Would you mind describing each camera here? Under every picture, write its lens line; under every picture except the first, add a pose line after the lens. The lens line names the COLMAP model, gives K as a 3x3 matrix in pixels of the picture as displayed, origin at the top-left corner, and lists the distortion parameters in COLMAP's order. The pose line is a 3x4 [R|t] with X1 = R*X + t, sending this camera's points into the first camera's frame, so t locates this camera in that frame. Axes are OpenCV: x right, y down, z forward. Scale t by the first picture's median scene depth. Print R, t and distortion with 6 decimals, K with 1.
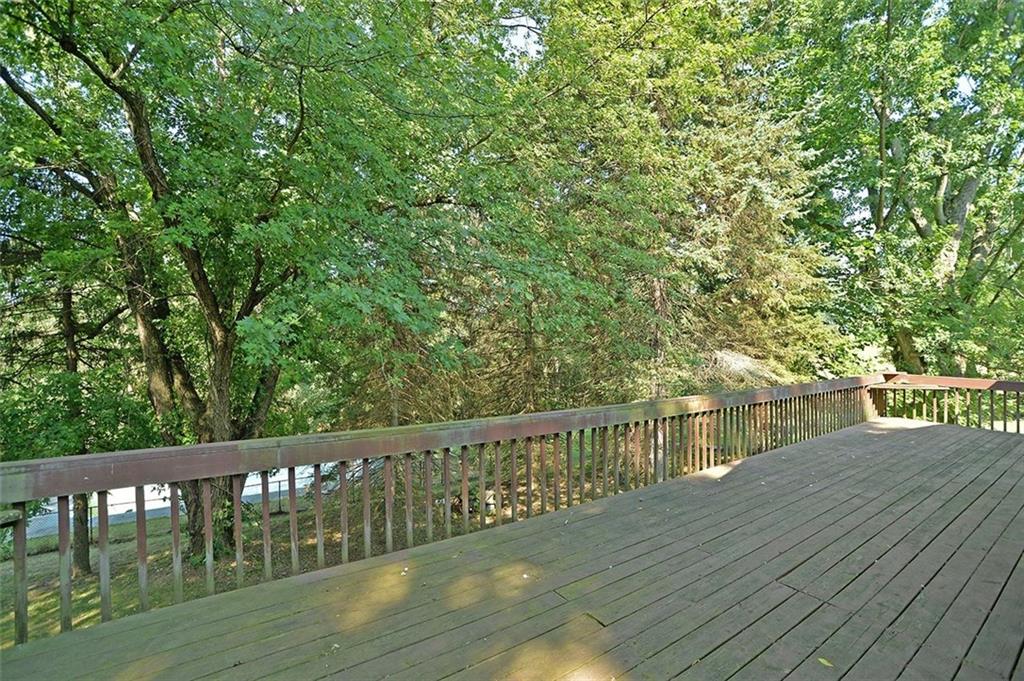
lens RADIAL K [[448.2, 0, 513.4], [0, 448.2, 342.4], [0, 0, 1]] dist [-0.051287, 0.017244]
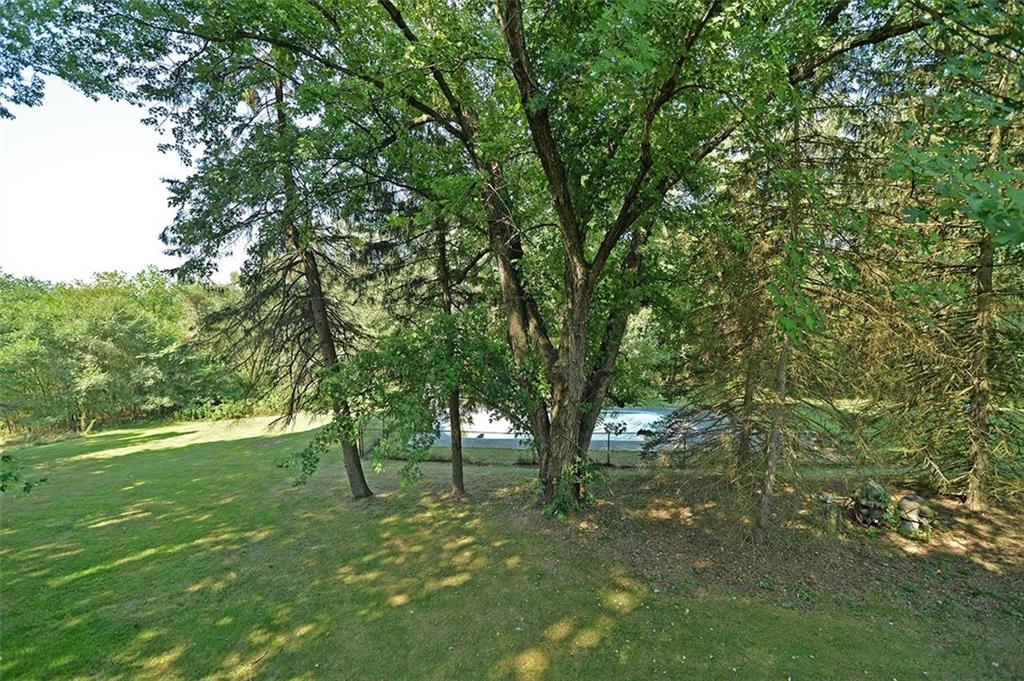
lens RADIAL K [[448.2, 0, 513.4], [0, 448.2, 342.4], [0, 0, 1]] dist [-0.051287, 0.017244]
pose [[0.808286, 0.055077, -0.586208, -0.223565], [0.009562, 0.994256, 0.106599, 0.021674], [0.588712, -0.091768, 0.803117, 0.185643]]
